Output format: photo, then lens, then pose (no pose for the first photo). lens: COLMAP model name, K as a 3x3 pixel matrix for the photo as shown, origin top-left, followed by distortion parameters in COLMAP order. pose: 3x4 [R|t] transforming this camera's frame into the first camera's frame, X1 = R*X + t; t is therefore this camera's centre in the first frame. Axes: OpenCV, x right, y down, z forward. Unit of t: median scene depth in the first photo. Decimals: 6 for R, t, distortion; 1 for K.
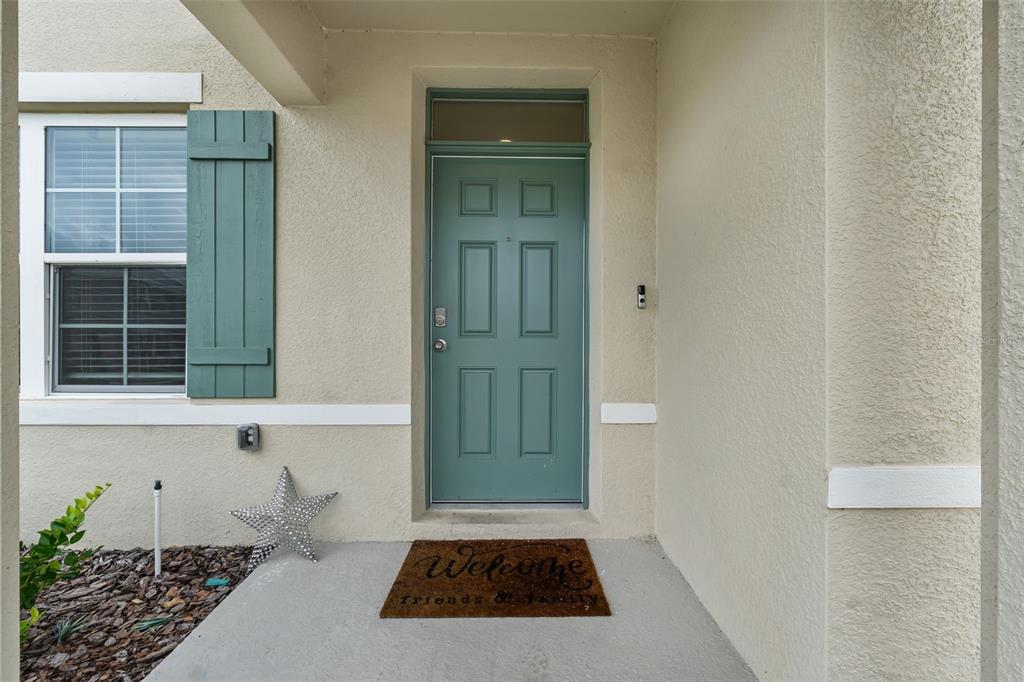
lens RADIAL K [[435.8, 0, 512.7], [0, 435.8, 342.2], [0, 0, 1]] dist [-0.001732, -0.000791]
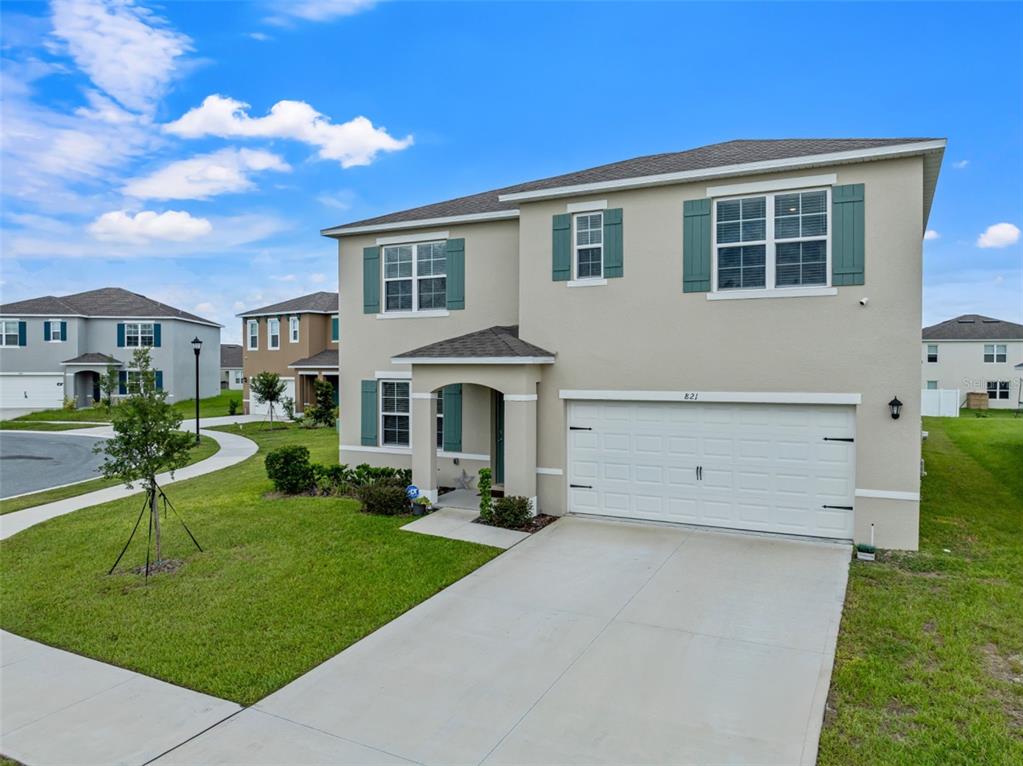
lens RADIAL K [[724.2, 0, 511.9], [0, 724.2, 381.3], [0, 0, 1]] dist [-0.040790, 0.001019]
pose [[0.872984, 0.008440, -0.487676, 3.076035], [-0.000171, 0.999856, 0.016998, -0.628531], [0.487749, -0.014756, 0.872859, -4.533874]]
